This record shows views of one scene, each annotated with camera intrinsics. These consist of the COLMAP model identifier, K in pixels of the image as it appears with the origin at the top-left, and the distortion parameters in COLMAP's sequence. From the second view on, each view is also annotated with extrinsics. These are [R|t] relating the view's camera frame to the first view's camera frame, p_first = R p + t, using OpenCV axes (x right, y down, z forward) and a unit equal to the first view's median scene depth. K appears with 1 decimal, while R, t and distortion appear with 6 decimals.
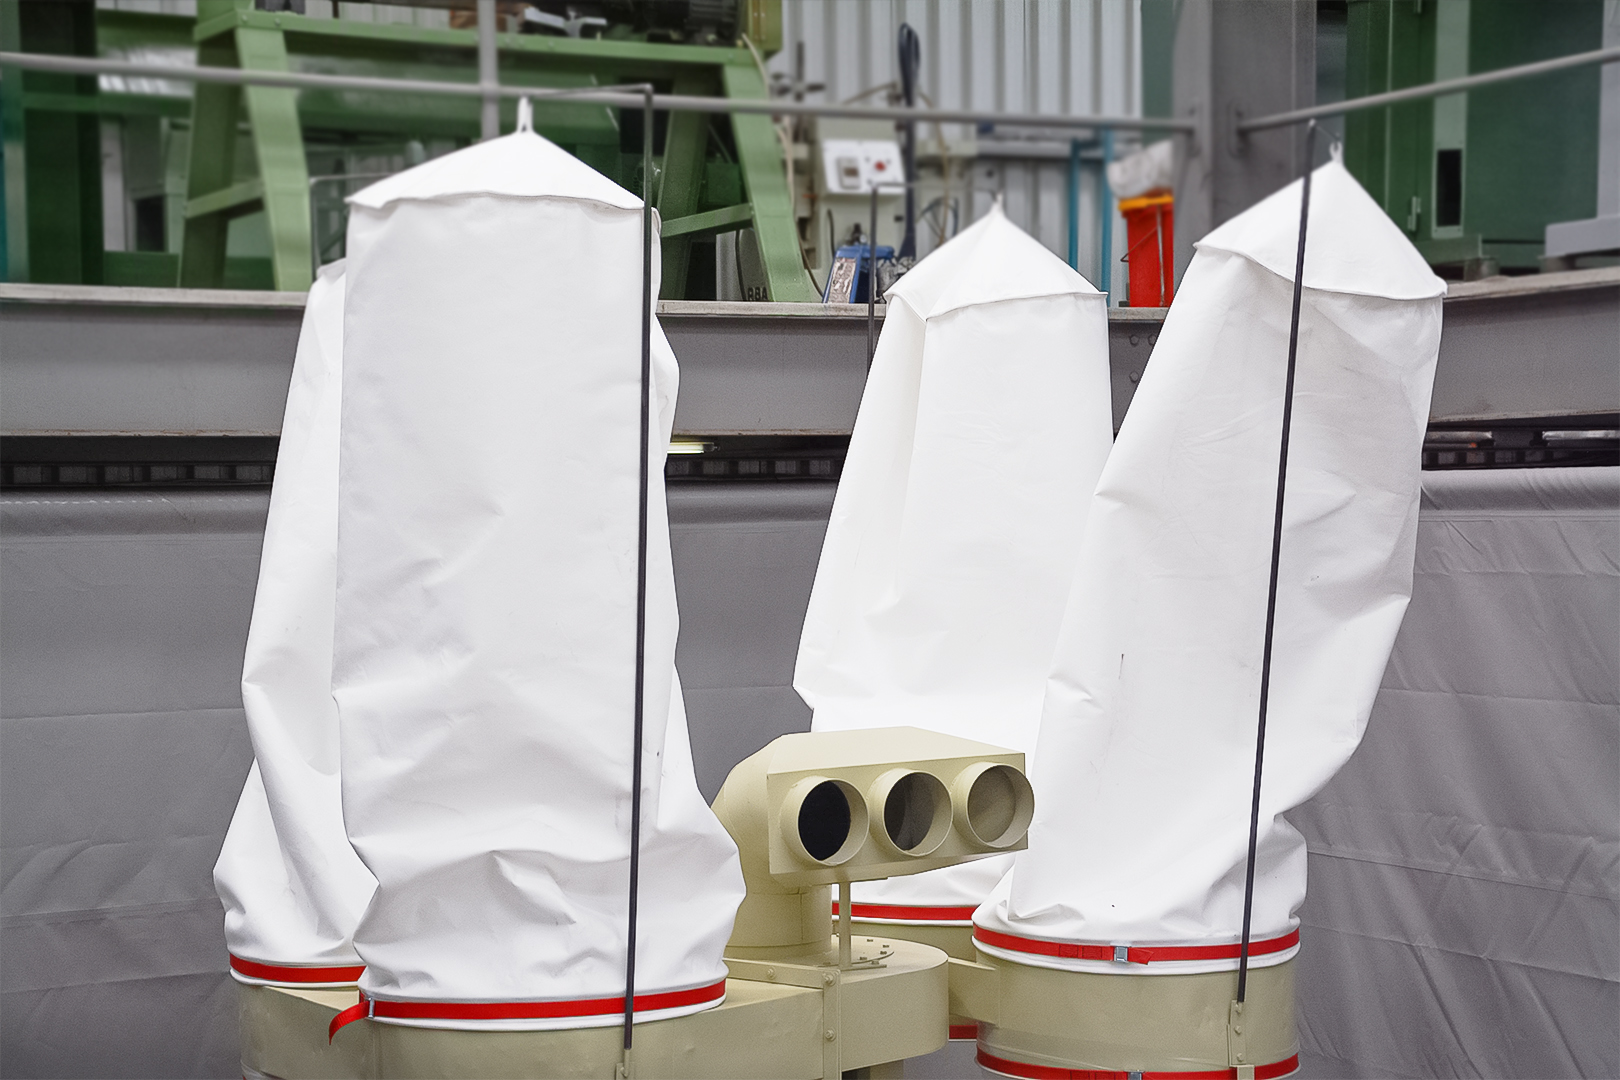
lens RADIAL K [[3513.5, 0, 819.8], [0, 3513.5, 554.0], [0, 0, 1]] dist [0.456003, 0.000000]
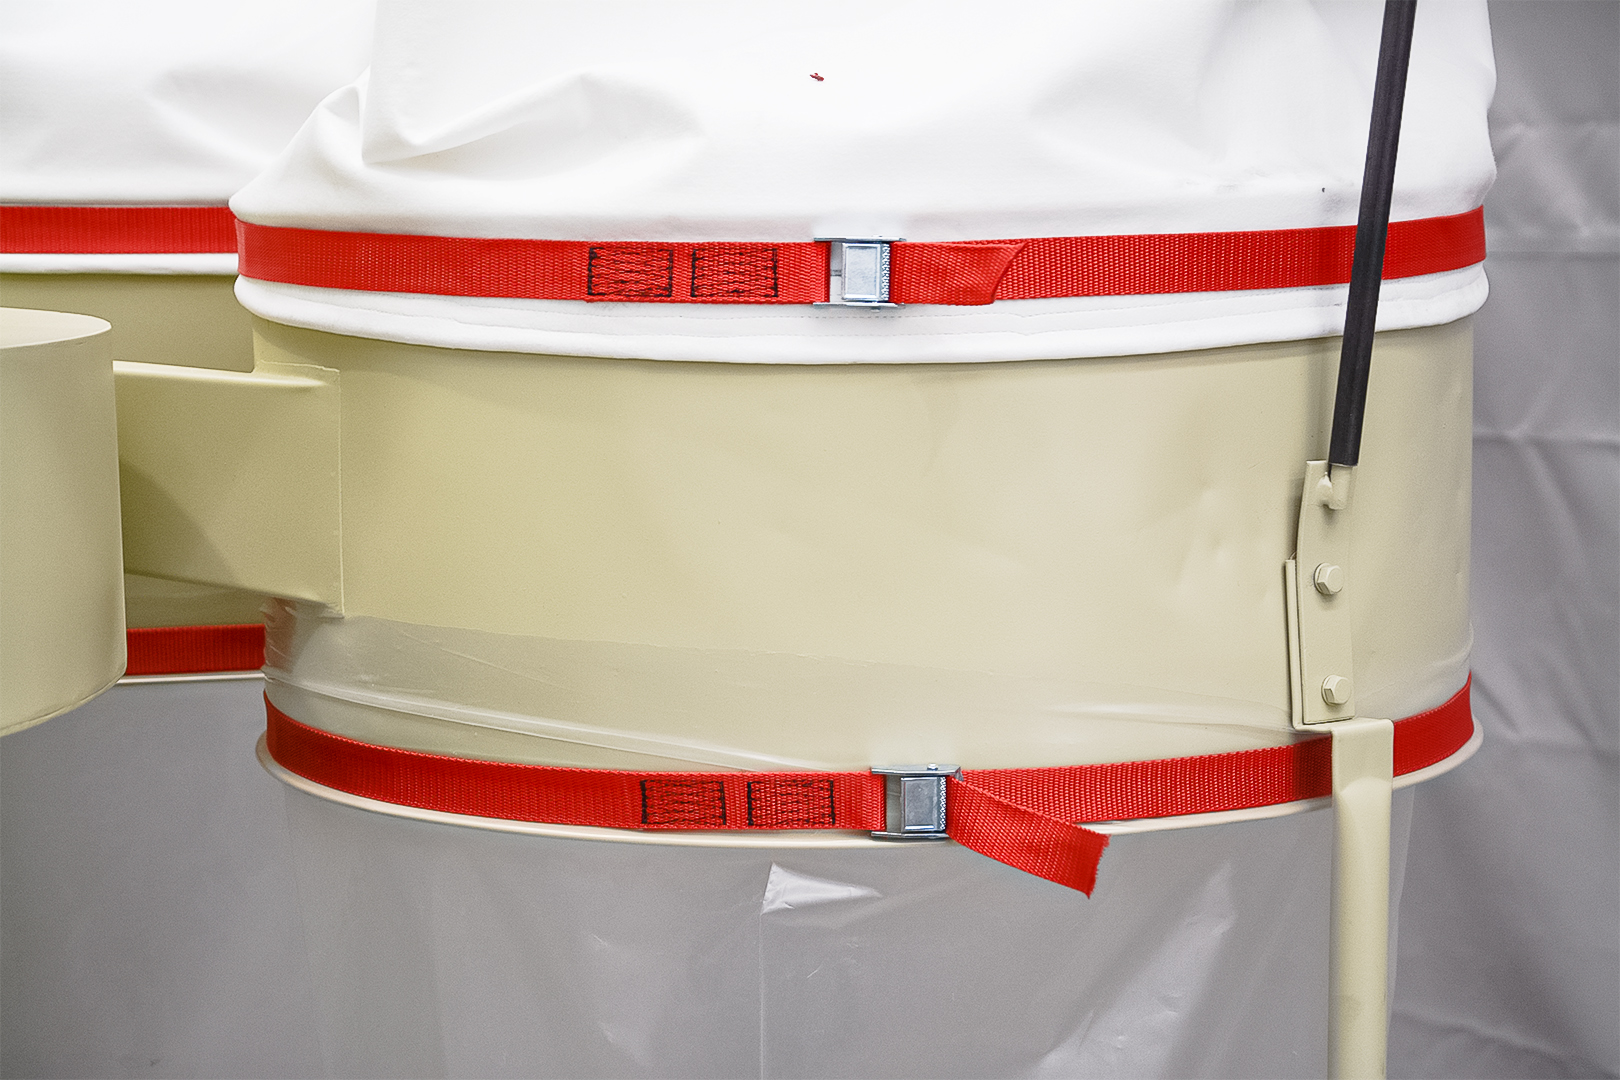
lens RADIAL K [[3513.5, 0, 821.1], [0, 3513.5, 539.1], [0, 0, 1]] dist [0.456003, 0.000000]
pose [[0.988037, -0.029210, 0.151424, 0.047102], [0.014468, 0.995125, 0.097559, 0.106627], [-0.153535, -0.094201, 0.983643, 0.768130]]
